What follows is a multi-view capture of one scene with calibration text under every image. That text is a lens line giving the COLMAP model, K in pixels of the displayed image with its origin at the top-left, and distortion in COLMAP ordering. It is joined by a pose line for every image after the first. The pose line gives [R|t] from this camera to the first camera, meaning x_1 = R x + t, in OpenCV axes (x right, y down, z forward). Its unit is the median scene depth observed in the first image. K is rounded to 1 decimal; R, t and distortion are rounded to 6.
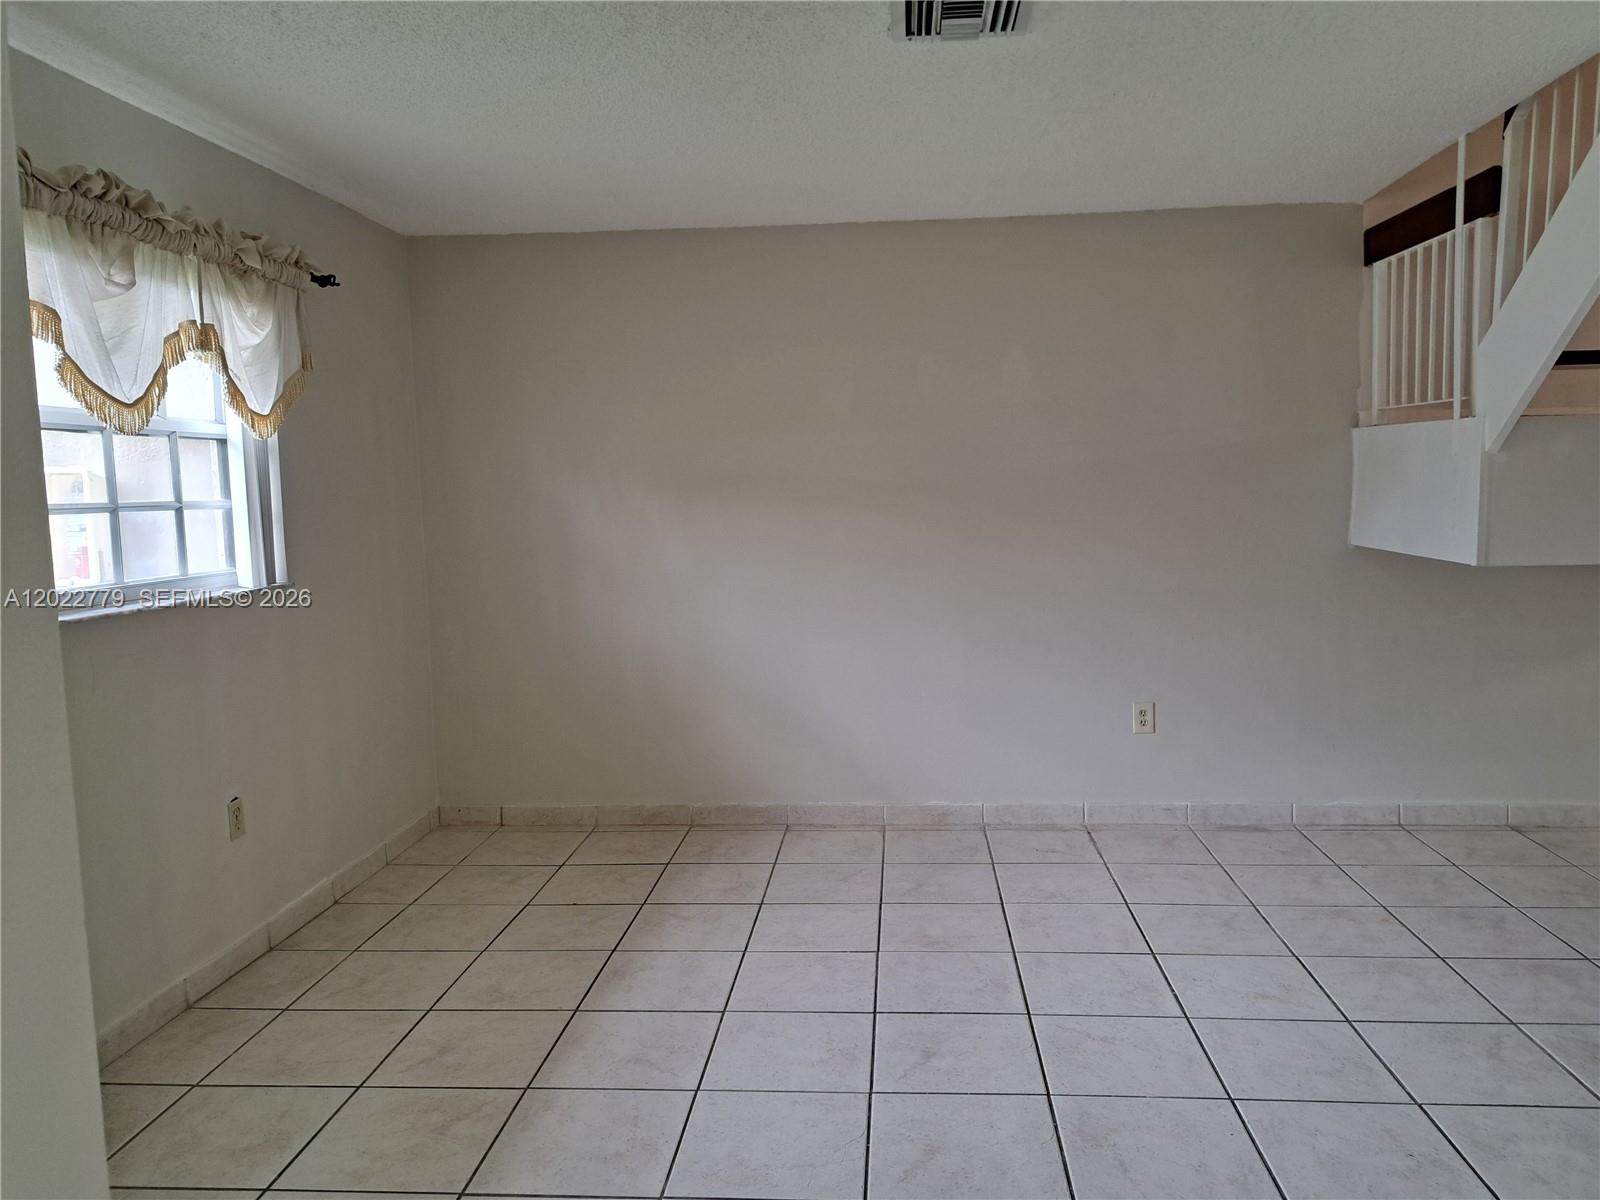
lens RADIAL K [[1150.6, 0, 824.5], [0, 1150.6, 606.4], [0, 0, 1]] dist [-0.001362, 0.001958]
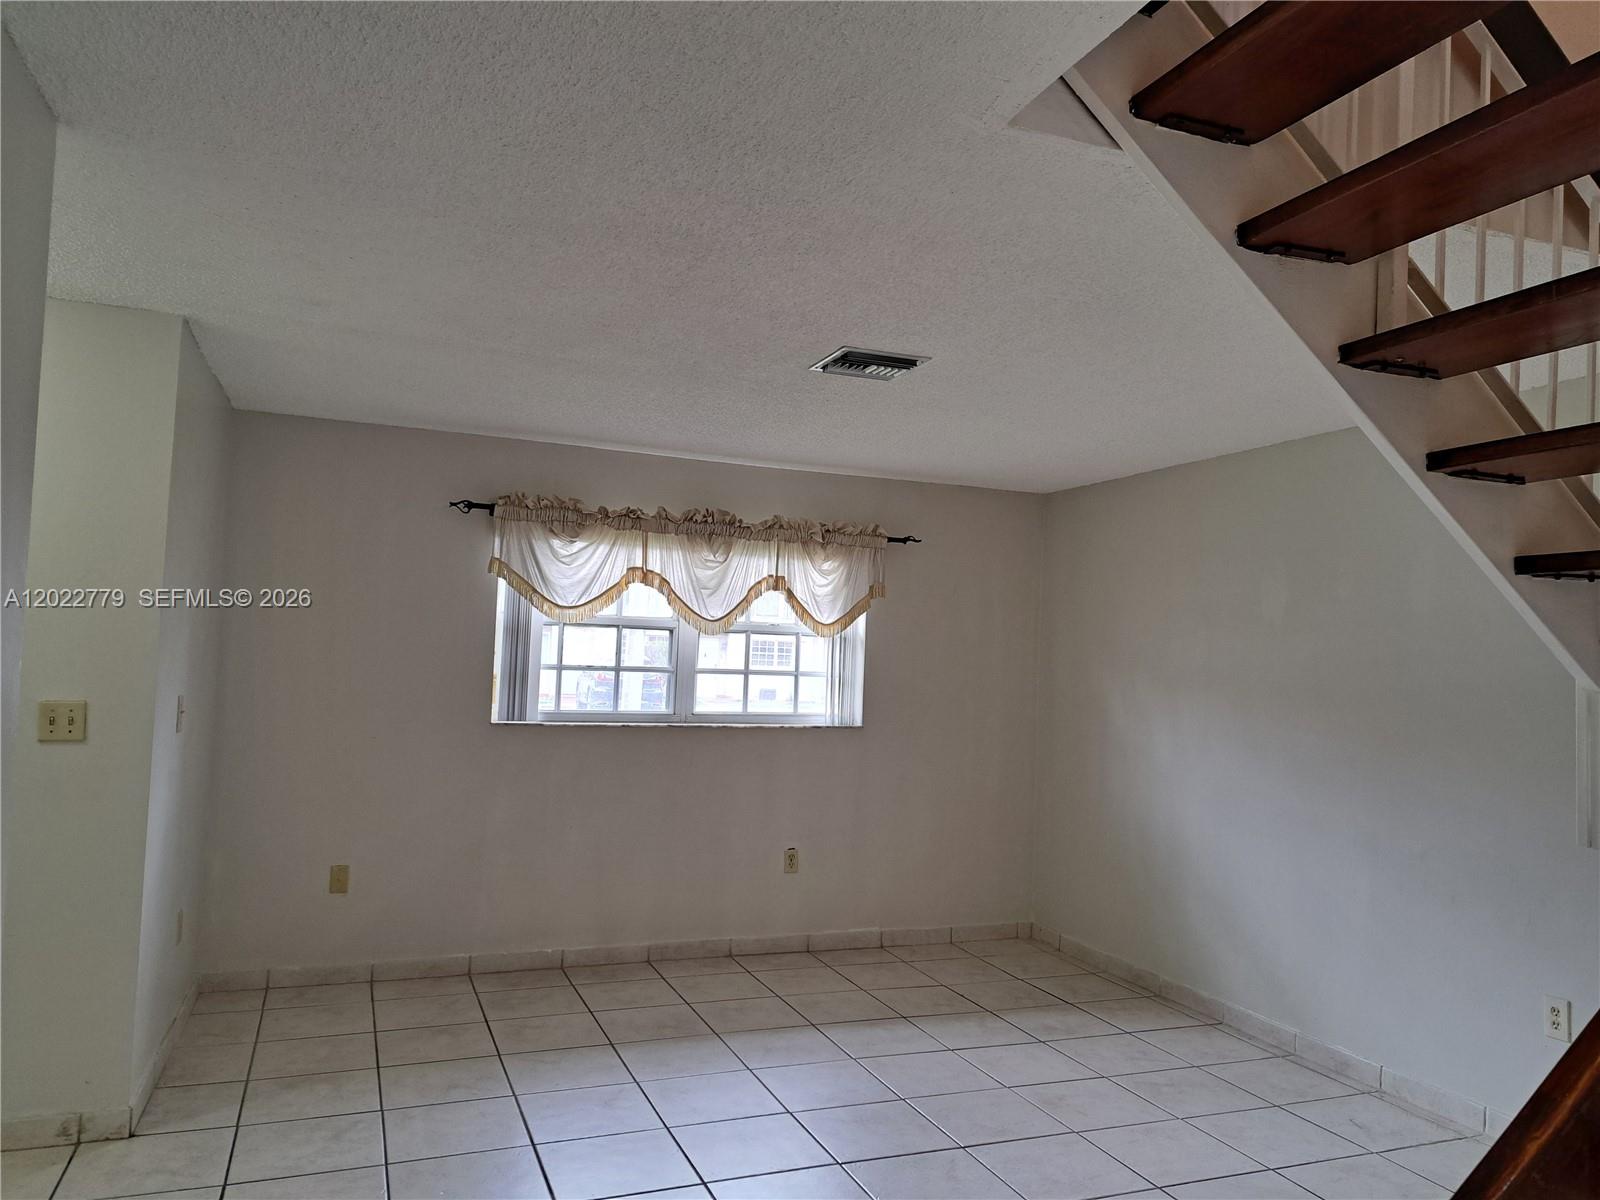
lens RADIAL K [[1146.2, 0, 842.1], [0, 1146.2, 604.1], [0, 0, 1]] dist [0.174839, -0.317717]
pose [[0.450508, -0.002152, -0.892770, 1.035411], [-0.145426, 0.986464, -0.075762, -0.068113], [0.880848, 0.163963, 0.444097, 0.249162]]
